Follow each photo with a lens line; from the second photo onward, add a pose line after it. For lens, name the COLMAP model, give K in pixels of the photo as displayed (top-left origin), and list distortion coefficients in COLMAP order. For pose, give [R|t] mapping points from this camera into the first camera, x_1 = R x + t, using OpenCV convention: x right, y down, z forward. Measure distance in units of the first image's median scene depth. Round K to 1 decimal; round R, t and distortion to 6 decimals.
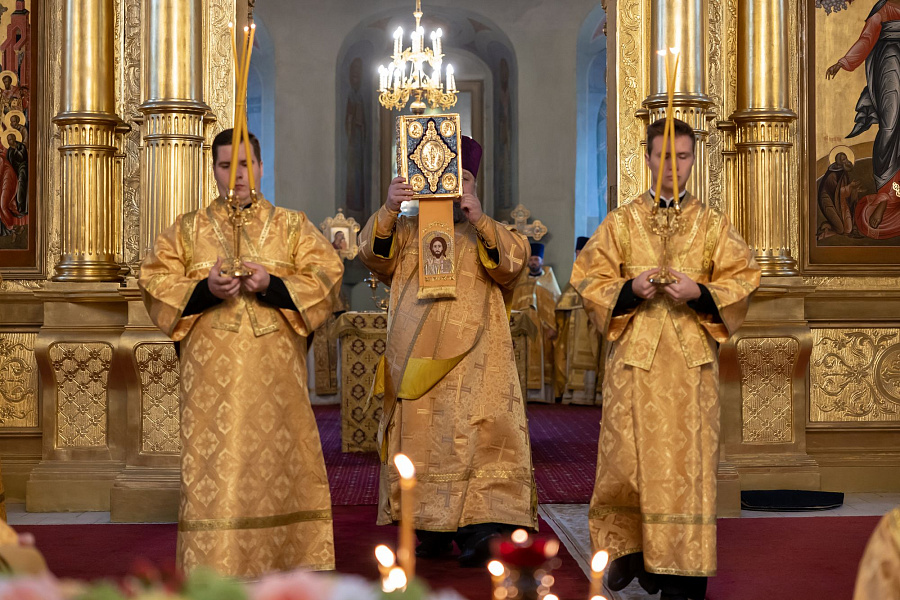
lens RADIAL K [[1770.8, 0, 447.1], [0, 1770.8, 296.2], [0, 0, 1]] dist [-0.084772, 0.140902]
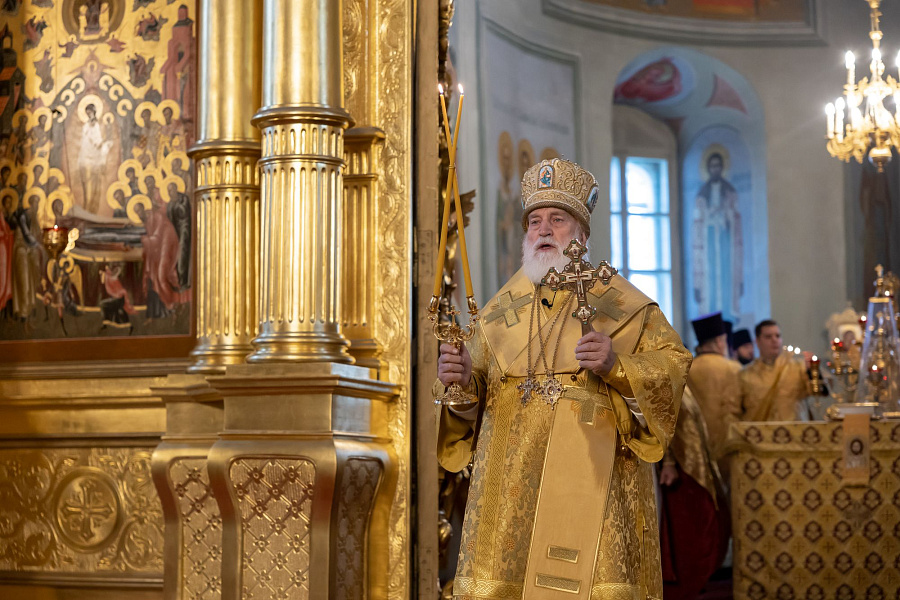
lens RADIAL K [[1770.8, 0, 447.1], [0, 1770.8, 296.2], [0, 0, 1]] dist [-0.084772, 0.140902]
pose [[0.924154, -0.038754, -0.380050, 0.146968], [0.010098, 0.996972, -0.077108, 0.015984], [0.381888, 0.067422, 0.921746, 0.351321]]
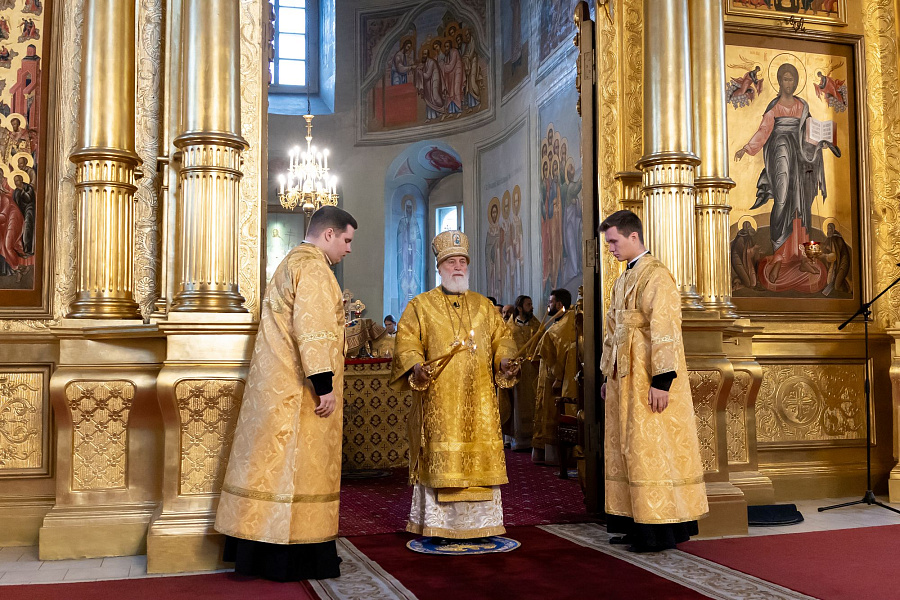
lens RADIAL K [[973.9, 0, 450.0], [0, 973.9, 300.0], [0, 0, 1]] dist [0.142142, -0.516178]
pose [[0.967578, 0.011884, 0.252293, -0.149222], [0.004564, 0.997907, -0.064511, 0.016678], [-0.252532, 0.063571, 0.965498, 0.400406]]
